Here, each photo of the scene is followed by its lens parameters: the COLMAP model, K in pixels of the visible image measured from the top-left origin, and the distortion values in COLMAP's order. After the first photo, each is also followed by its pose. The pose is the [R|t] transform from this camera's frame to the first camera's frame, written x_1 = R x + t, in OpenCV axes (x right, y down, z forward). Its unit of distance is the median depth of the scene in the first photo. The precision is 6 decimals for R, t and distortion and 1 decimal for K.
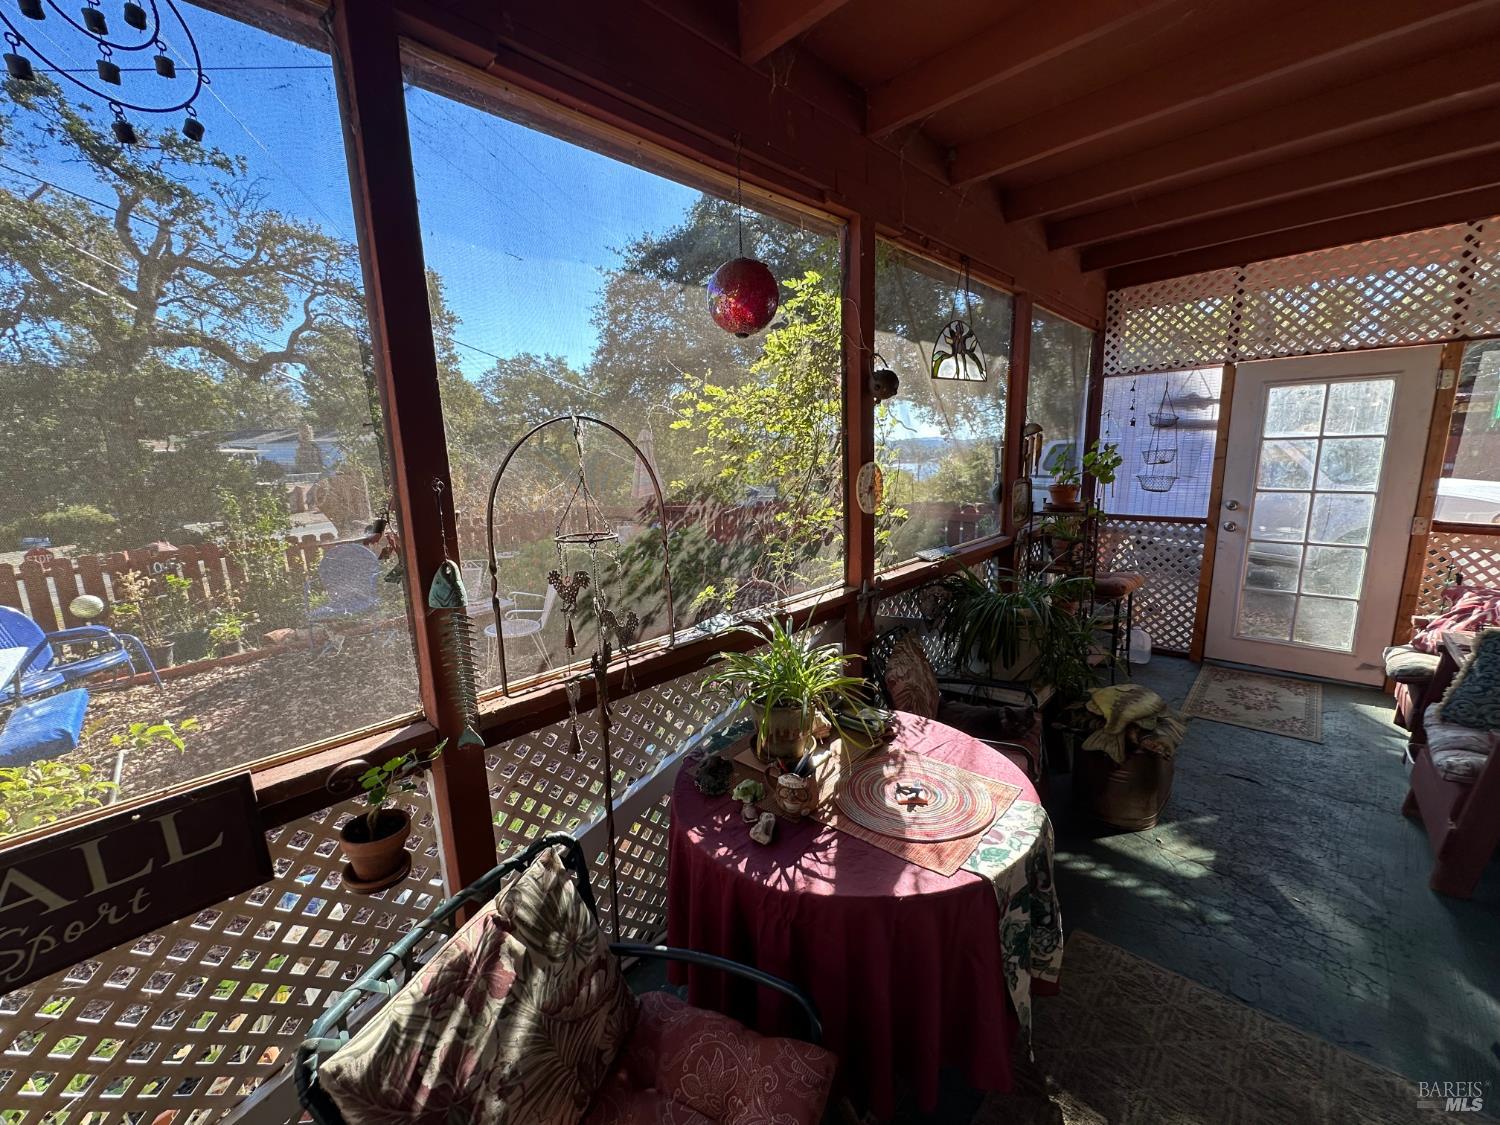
lens RADIAL K [[602.4, 0, 752.3], [0, 602.4, 566.8], [0, 0, 1]] dist [0.000133, -0.000264]
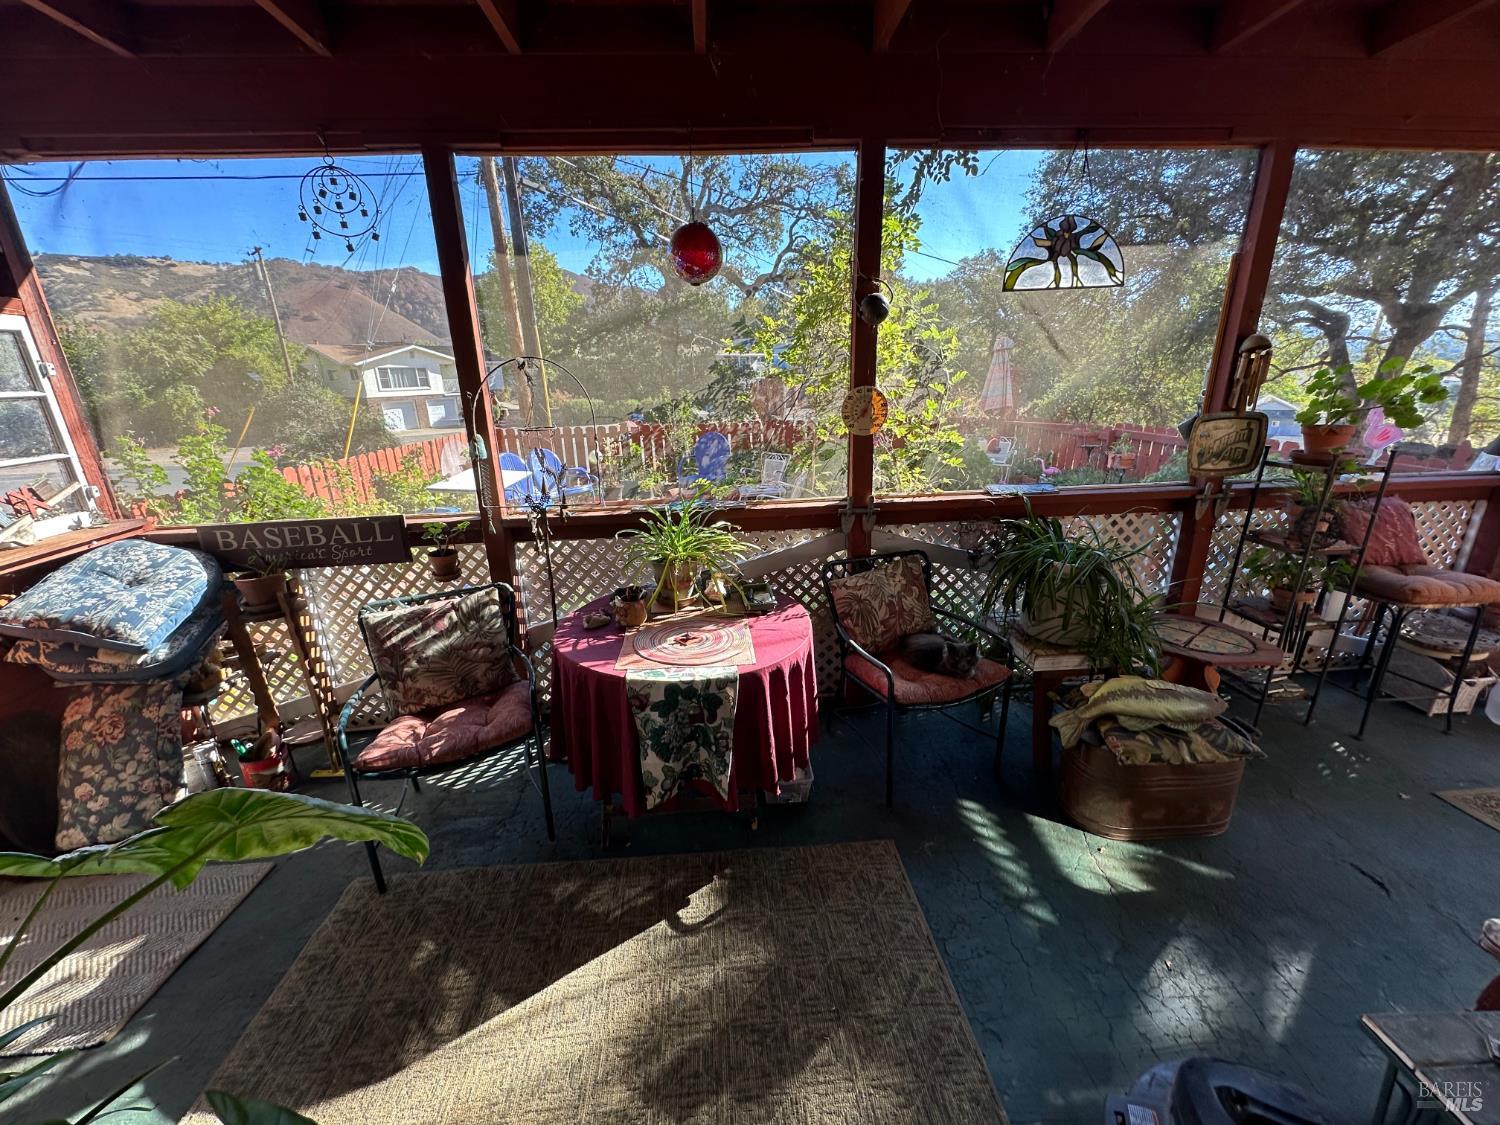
lens RADIAL K [[602.4, 0, 752.3], [0, 602.4, 566.8], [0, 0, 1]] dist [0.000133, -0.000264]
pose [[0.736402, 0.225477, -0.637865, 1.471823], [-0.126288, 0.972070, 0.197818, -0.089500], [0.664652, -0.065119, 0.744309, 0.101647]]
